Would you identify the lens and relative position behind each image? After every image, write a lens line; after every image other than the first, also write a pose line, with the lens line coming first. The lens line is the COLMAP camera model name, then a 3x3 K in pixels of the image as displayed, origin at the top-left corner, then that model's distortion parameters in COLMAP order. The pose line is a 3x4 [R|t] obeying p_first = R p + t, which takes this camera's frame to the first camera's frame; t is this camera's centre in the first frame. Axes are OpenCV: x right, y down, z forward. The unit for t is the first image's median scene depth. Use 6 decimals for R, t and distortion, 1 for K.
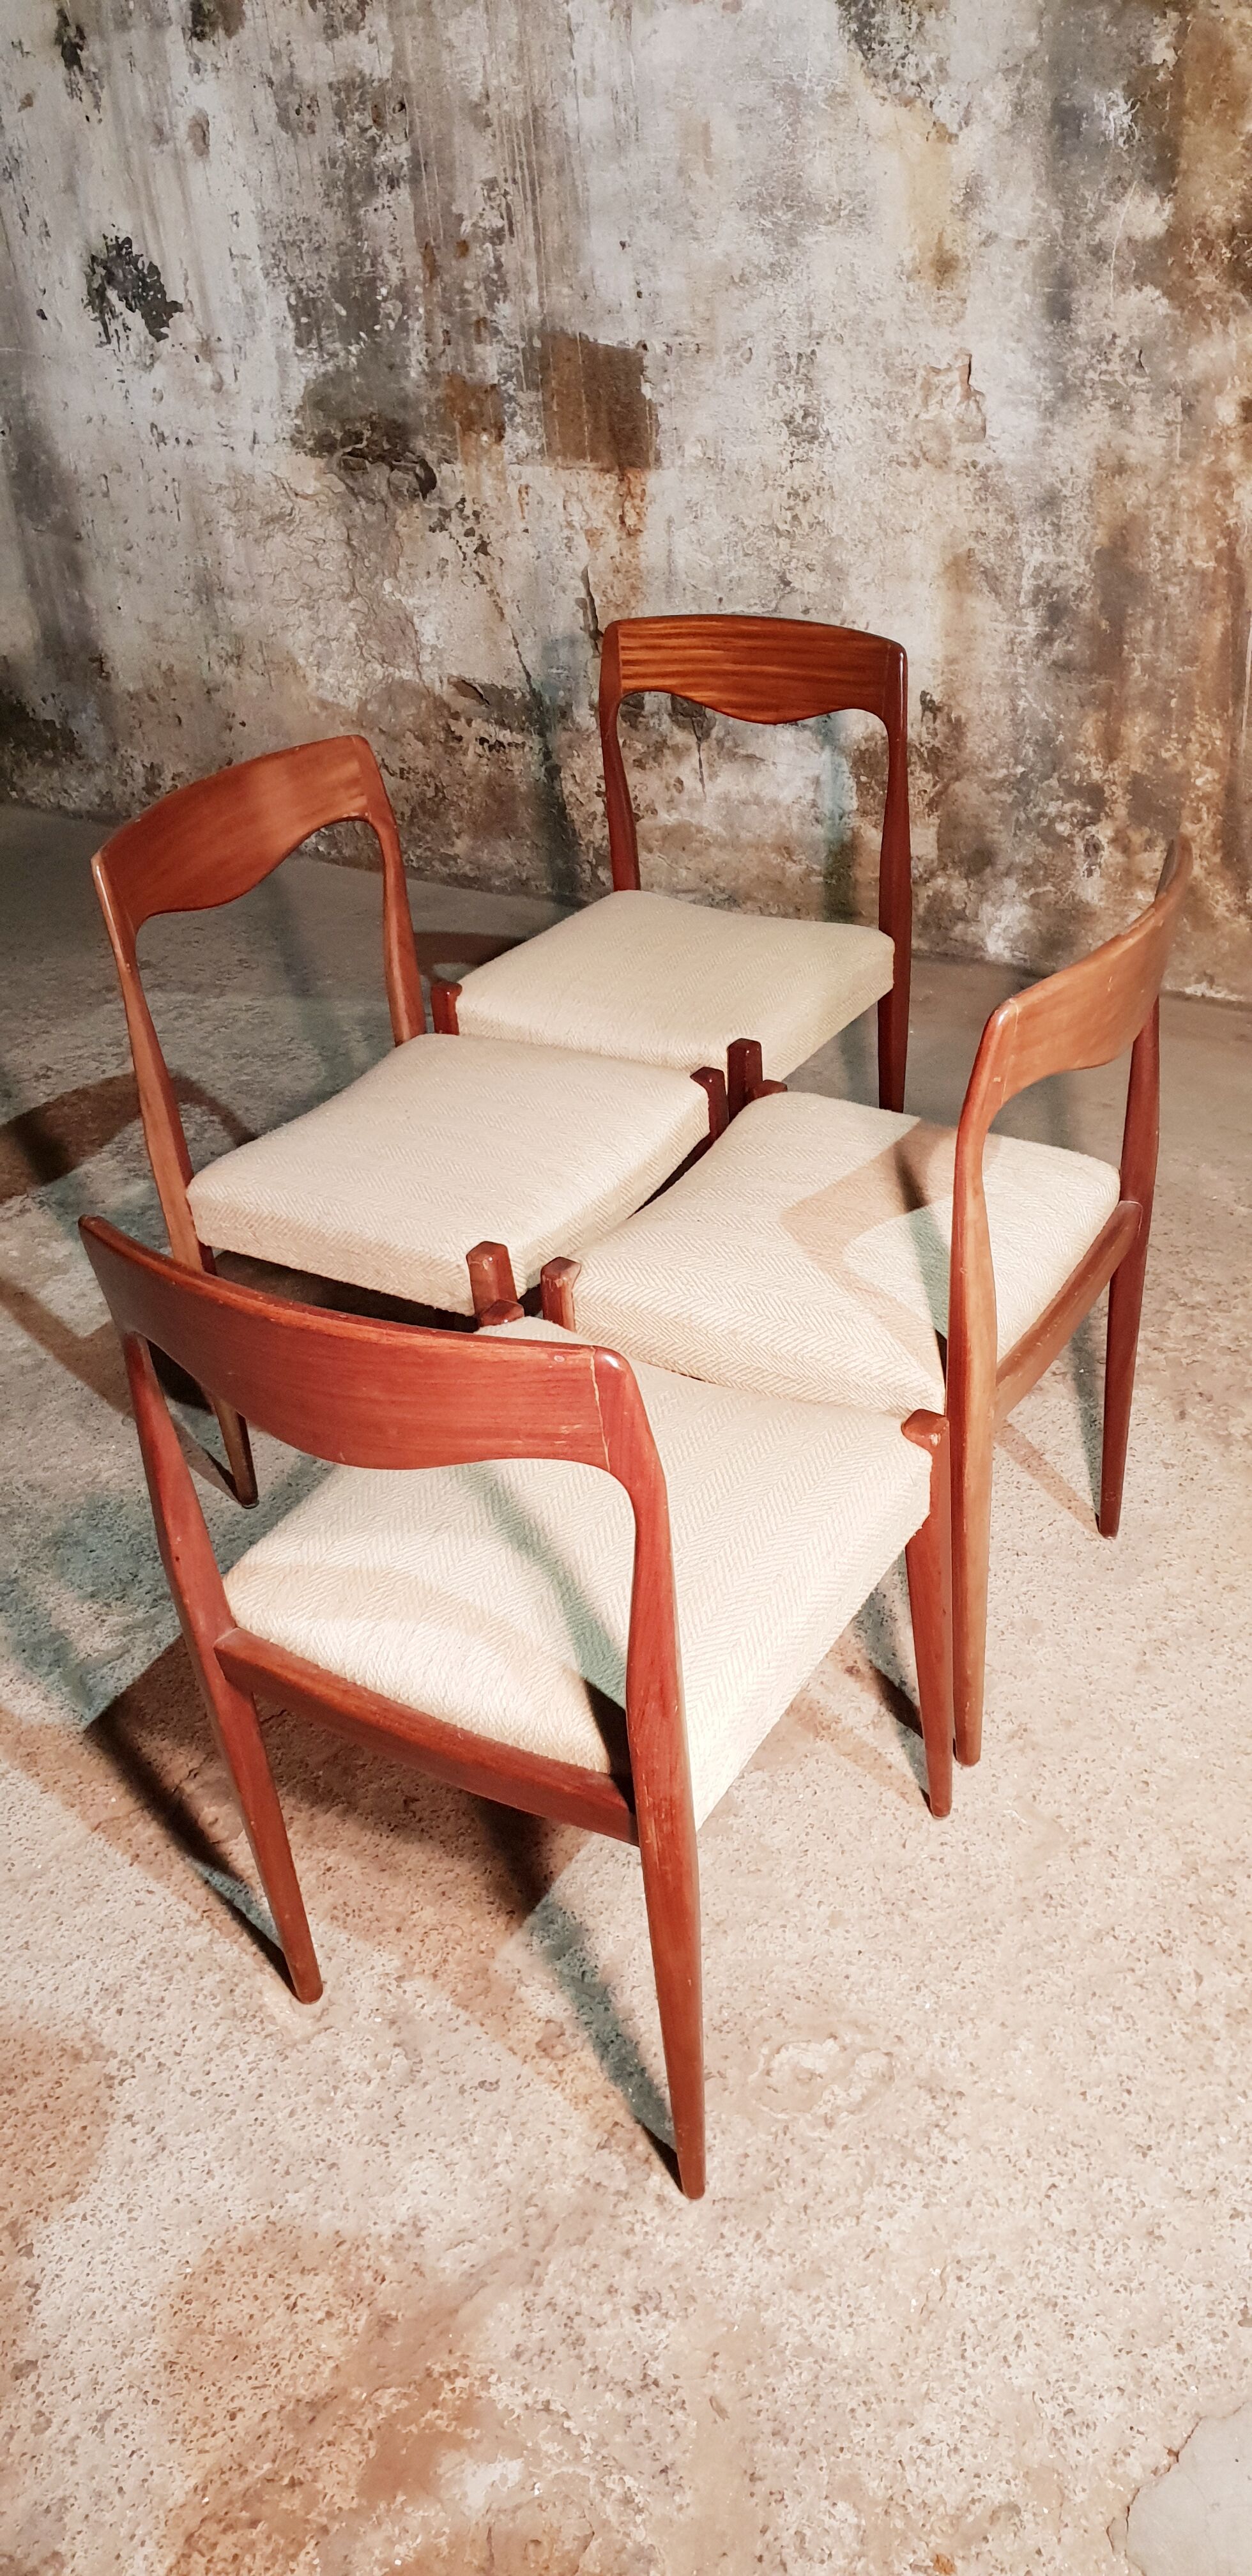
lens RADIAL K [[2147.9, 0, 617.9], [0, 2147.9, 1297.1], [0, 0, 1]] dist [0.040592, 0.003194]
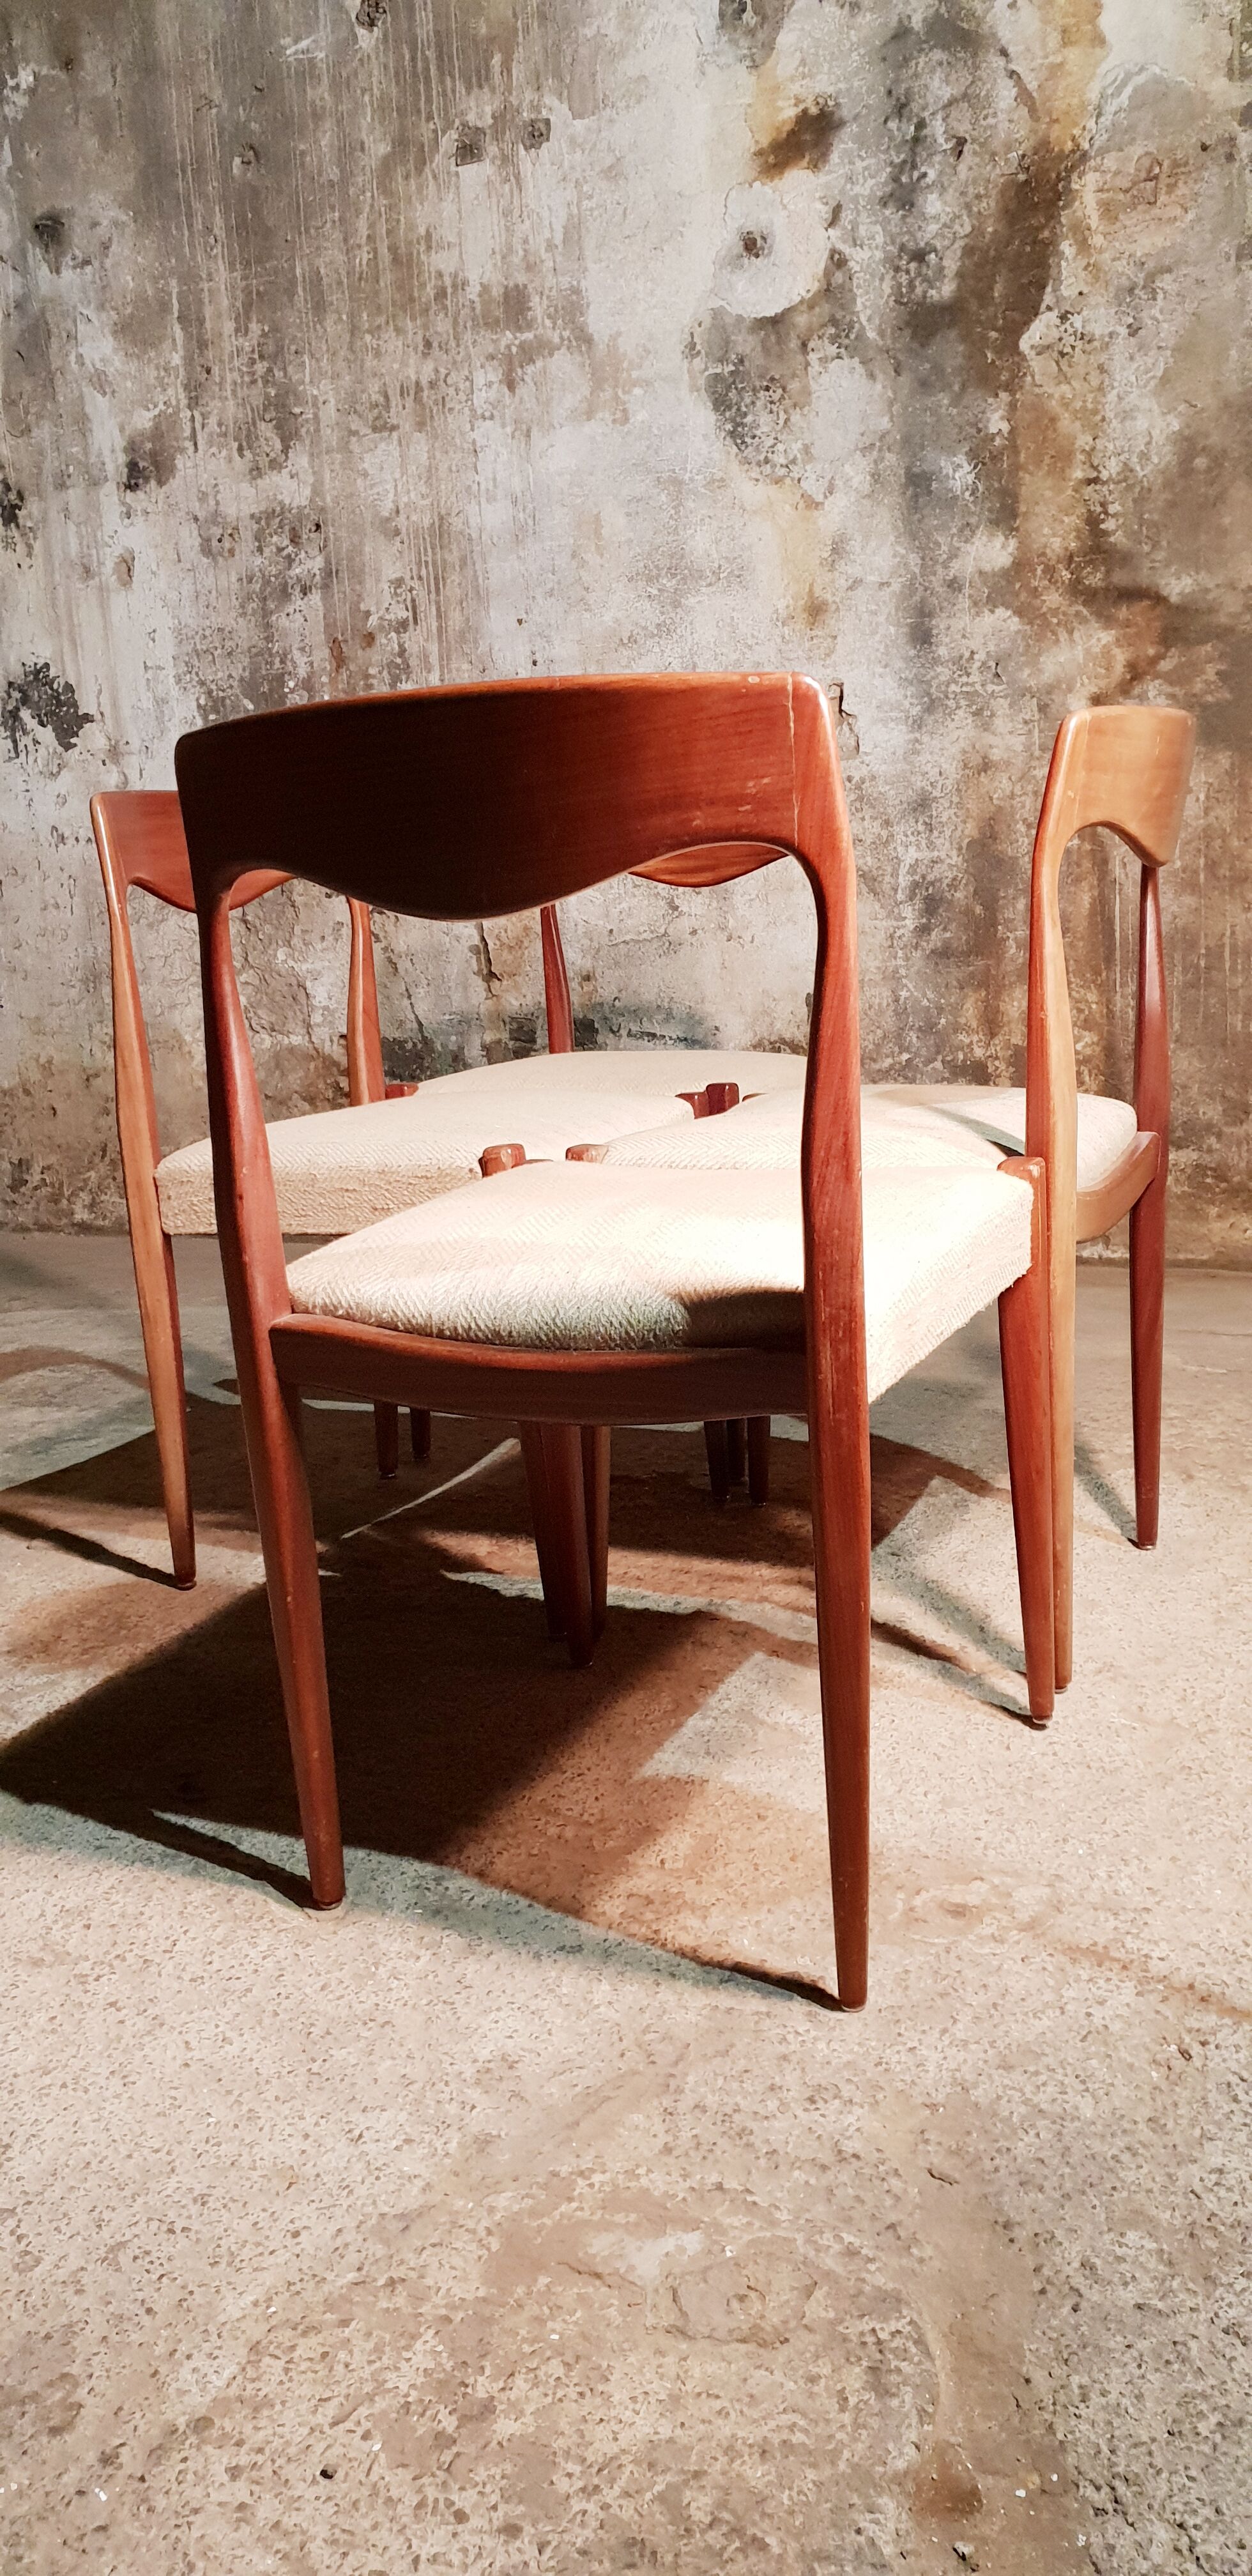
lens RADIAL K [[2119.9, 0, 635.1], [0, 2119.9, 1279.9], [0, 0, 1]] dist [0.120966, -0.294299]
pose [[0.992633, 0.002706, 0.121132, -0.079636], [0.040486, 0.934879, -0.352649, 0.248246], [-0.114198, 0.354955, 0.927882, 0.102458]]
